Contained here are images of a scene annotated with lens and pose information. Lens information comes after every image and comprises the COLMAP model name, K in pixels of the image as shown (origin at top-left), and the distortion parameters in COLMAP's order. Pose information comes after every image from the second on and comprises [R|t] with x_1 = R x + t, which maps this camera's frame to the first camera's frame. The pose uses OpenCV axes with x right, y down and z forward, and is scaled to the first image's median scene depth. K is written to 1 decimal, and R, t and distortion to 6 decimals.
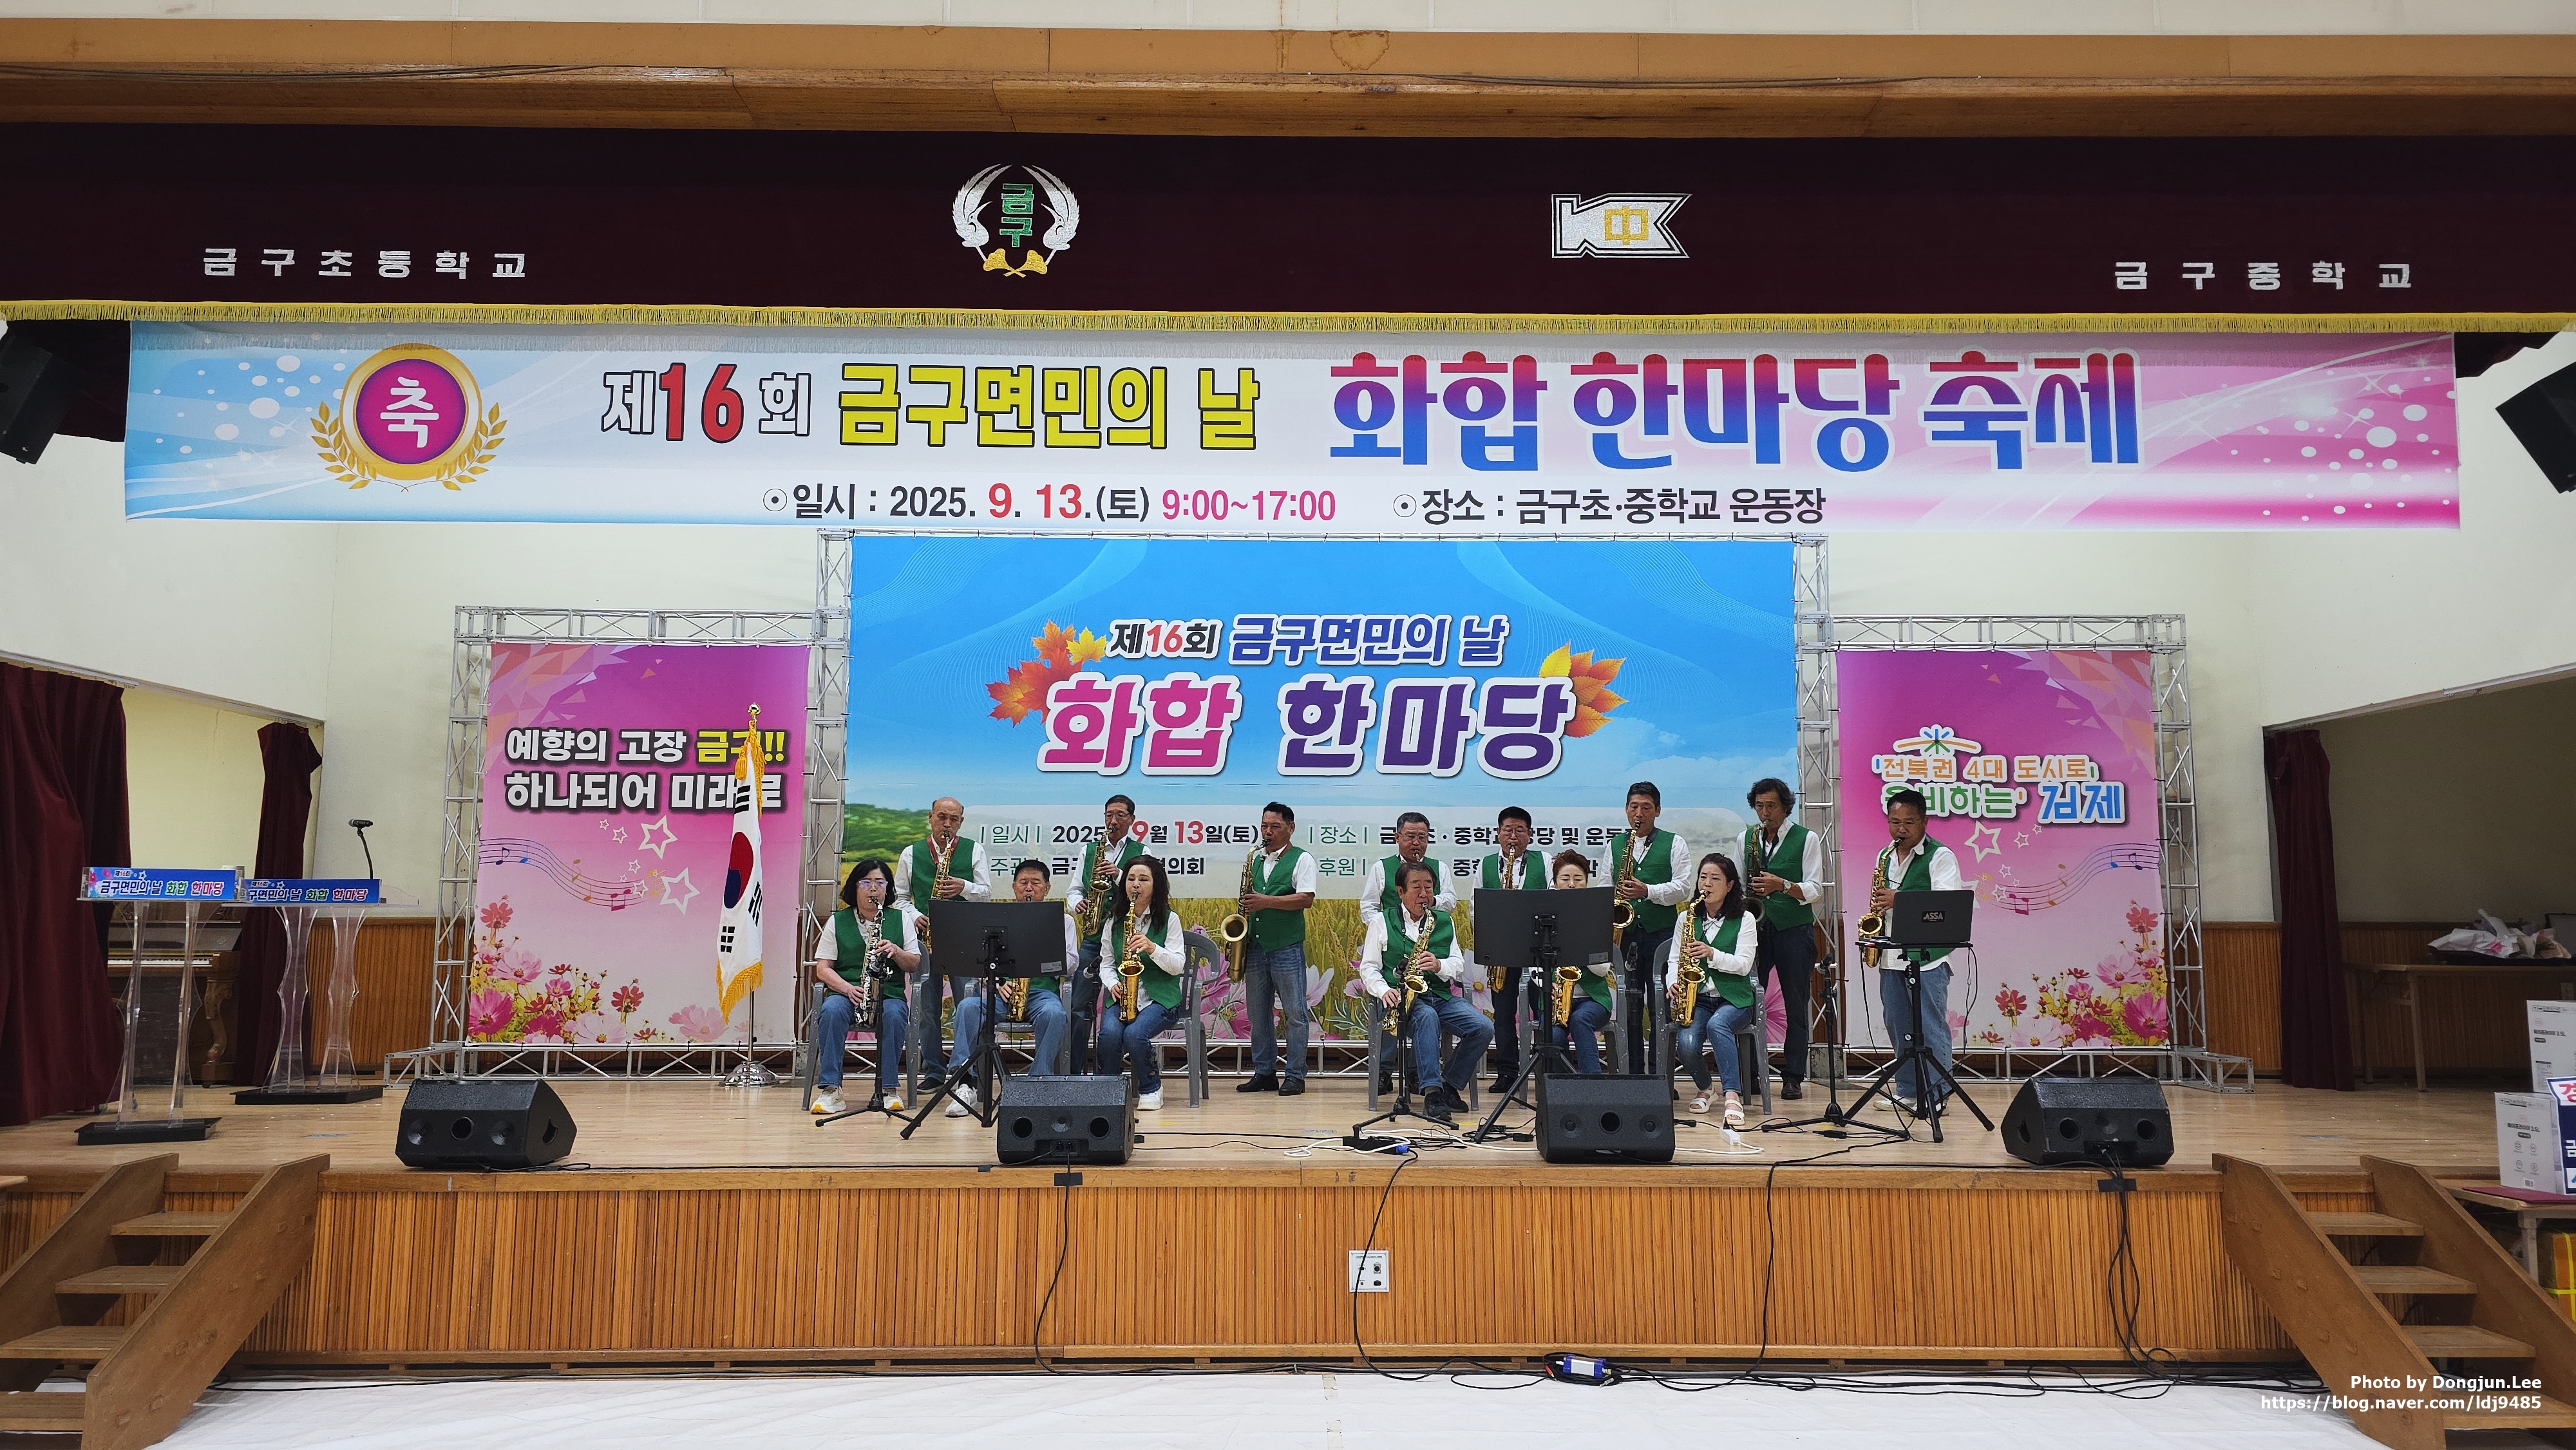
lens RADIAL K [[1710.1, 0, 1309.2], [0, 1710.1, 724.8], [0, 0, 1]] dist [0.062773, -0.061076]
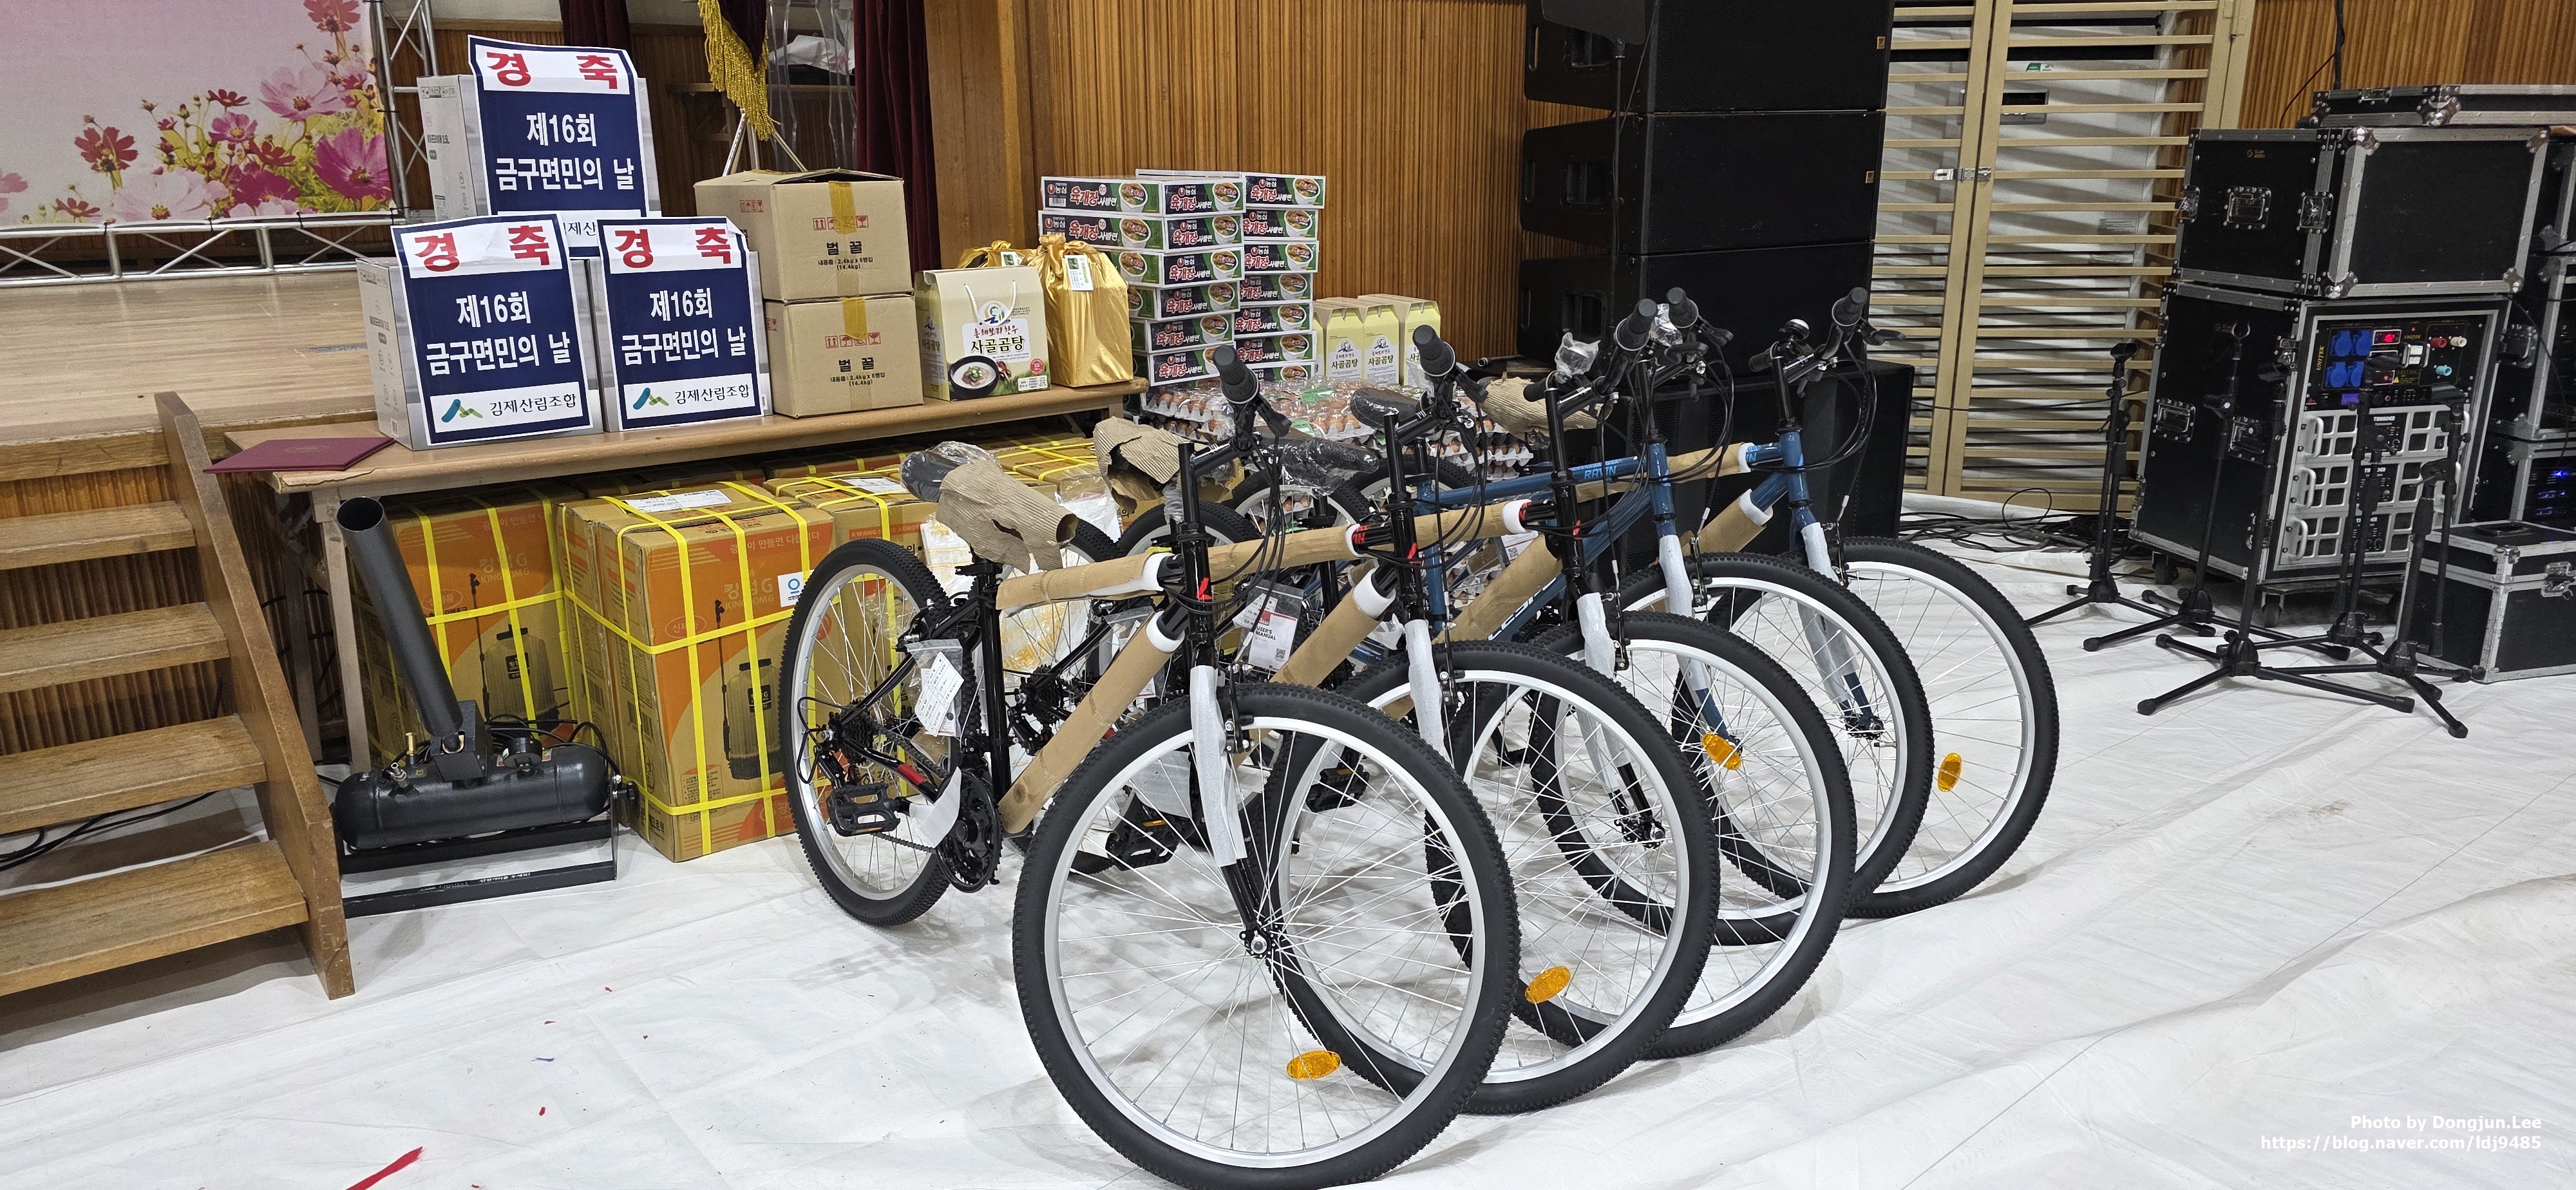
lens RADIAL K [[1720.0, 0, 1290.6], [0, 1720.0, 594.5], [0, 0, 1]] dist [0.044616, -0.052796]
pose [[0.801751, -0.163722, 0.574797, 0.362142], [-0.066205, 0.931499, 0.357668, 0.061324], [-0.593981, -0.324815, 0.735991, 0.254408]]
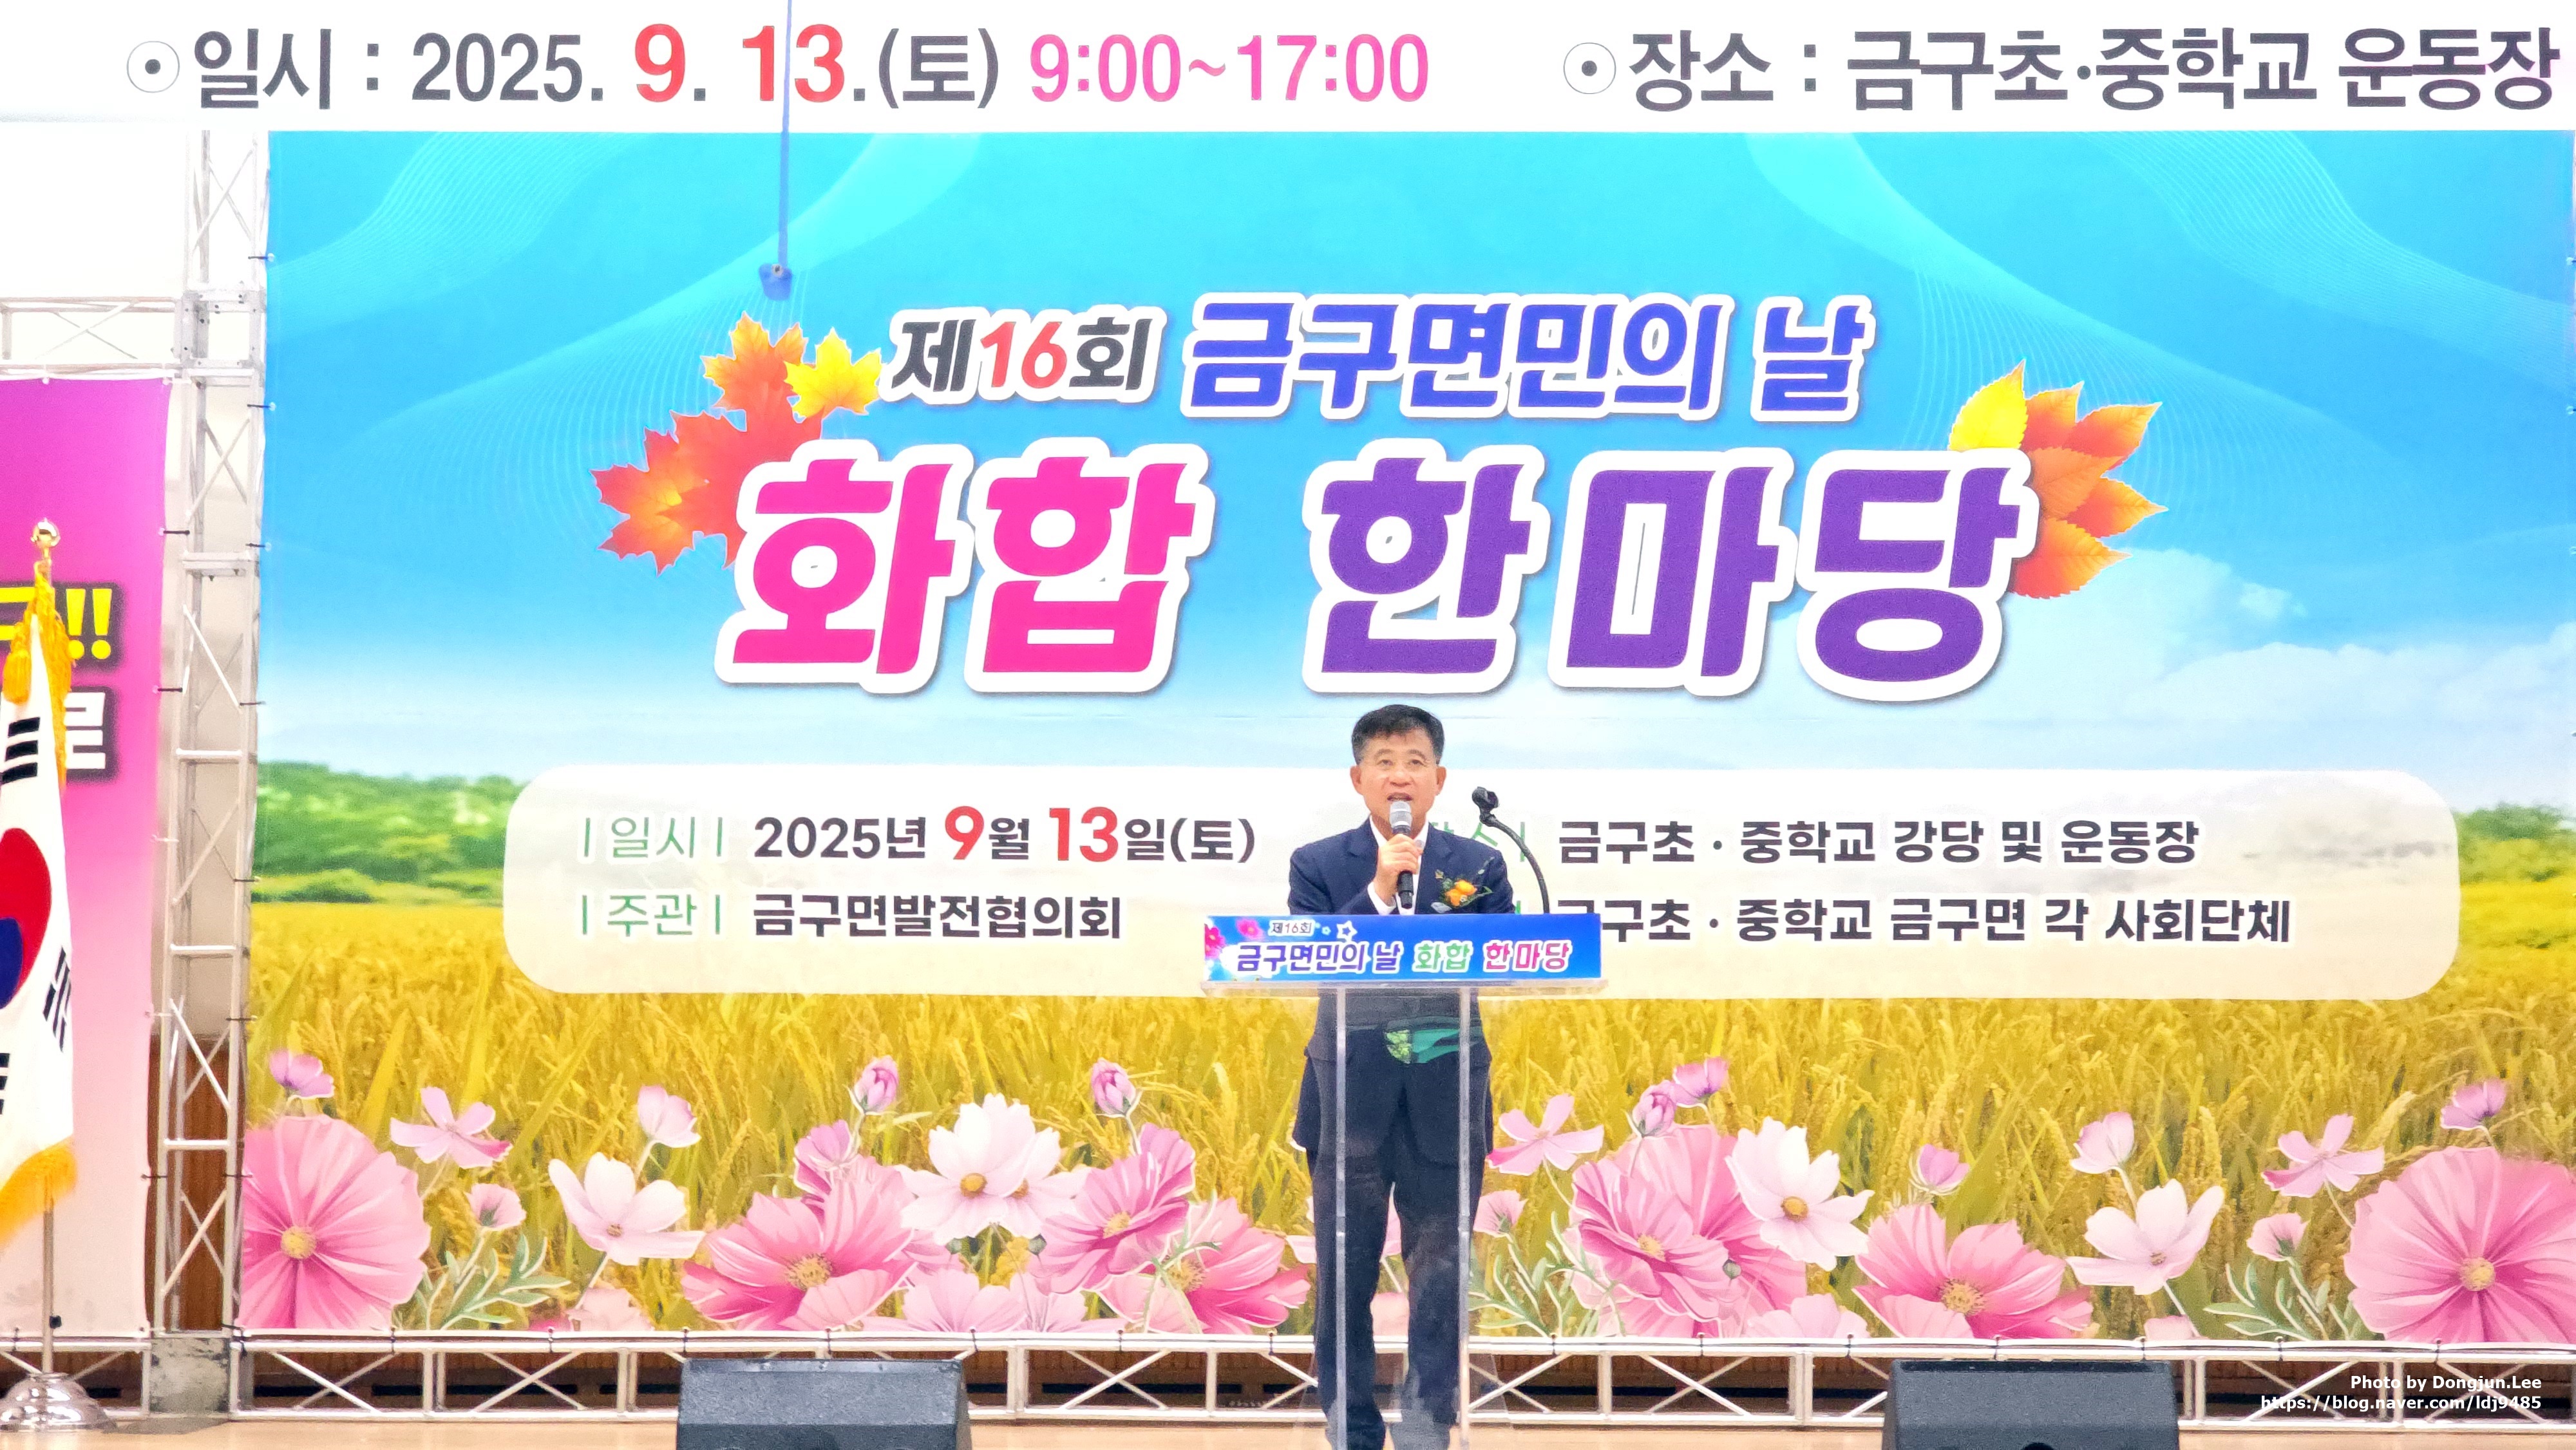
lens RADIAL K [[4984.6, 0, 1263.3], [0, 4984.6, 714.3], [0, 0, 1]] dist [-0.120343, 0.000000]
pose [[0.999537, -0.001245, -0.030417, 0.008015], [0.002273, 0.999427, 0.033764, -0.005178], [0.030357, -0.033818, 0.998967, -0.182983]]
